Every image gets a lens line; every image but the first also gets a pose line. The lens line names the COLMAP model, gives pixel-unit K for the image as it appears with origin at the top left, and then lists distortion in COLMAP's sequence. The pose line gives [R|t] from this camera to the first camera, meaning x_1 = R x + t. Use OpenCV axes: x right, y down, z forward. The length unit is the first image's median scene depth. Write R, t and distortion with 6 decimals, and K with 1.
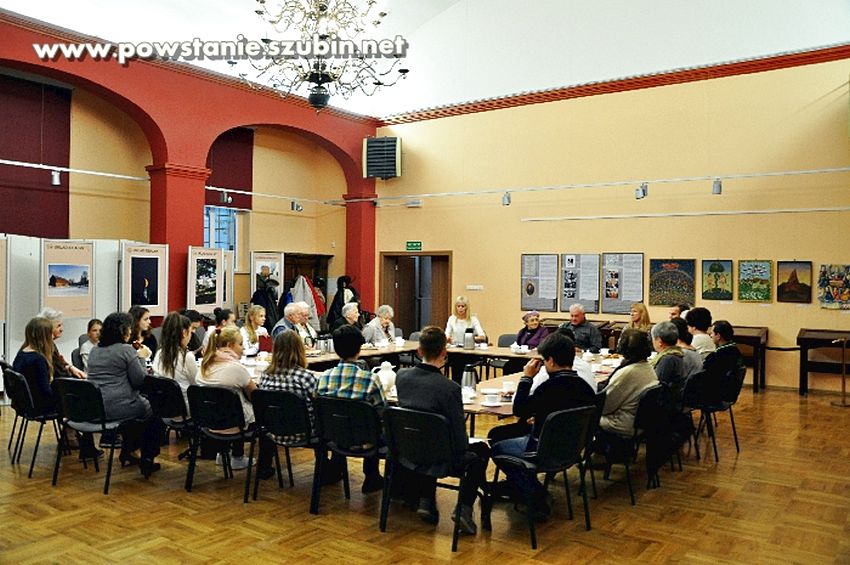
lens RADIAL K [[705.3, 0, 438.0], [0, 705.3, 282.8], [0, 0, 1]] dist [-0.098046, -0.000390]
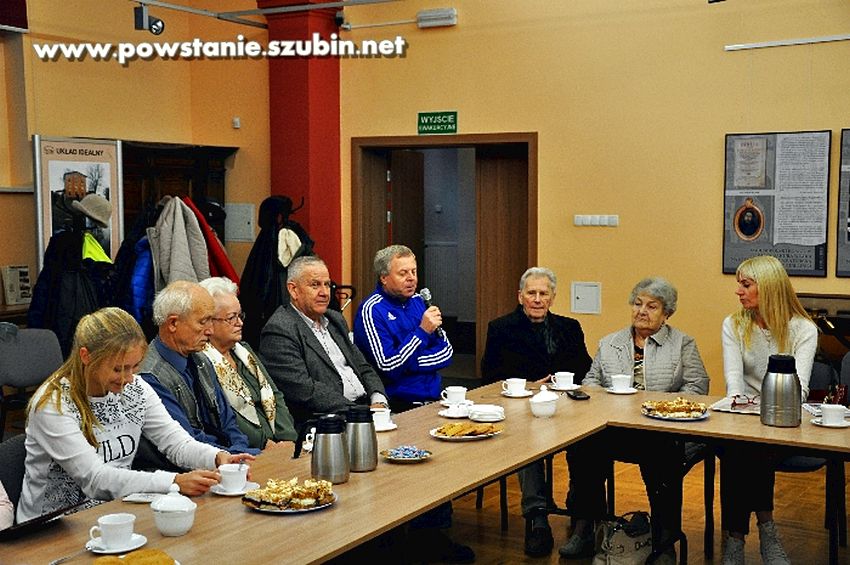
lens RADIAL K [[1171.5, 0, 425.0], [0, 1171.5, 282.5], [0, 0, 1]] dist [0.179894, 0.053215]
pose [[0.998202, -0.019370, 0.056731, -0.091376], [0.015765, 0.997868, 0.063325, -0.001801], [-0.057836, -0.062317, 0.996379, 0.327004]]
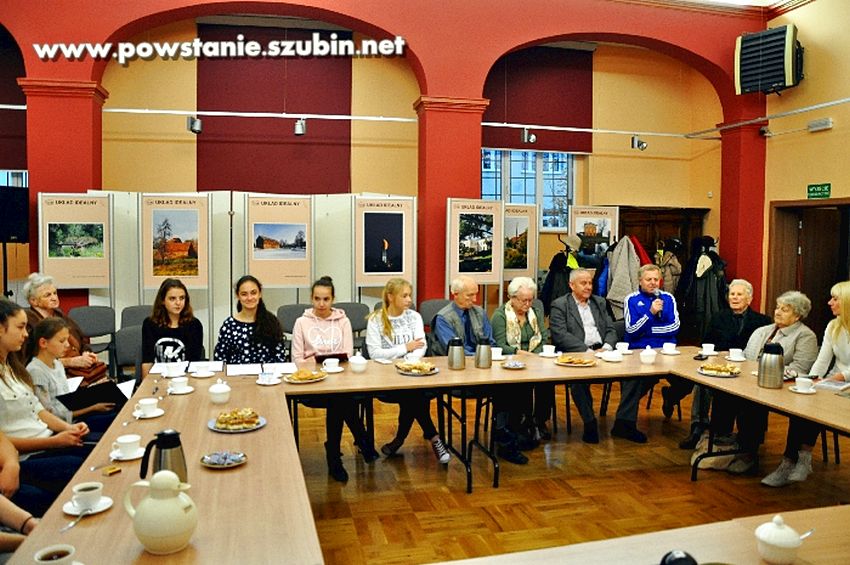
lens RADIAL K [[671.1, 0, 425.0], [0, 671.1, 282.5], [0, 0, 1]] dist [-0.163786, 0.132158]
pose [[0.737222, 0.041041, -0.674403, 0.111062], [-0.002972, 0.998341, 0.057506, -0.000669], [0.675644, -0.040390, 0.736120, 0.344160]]
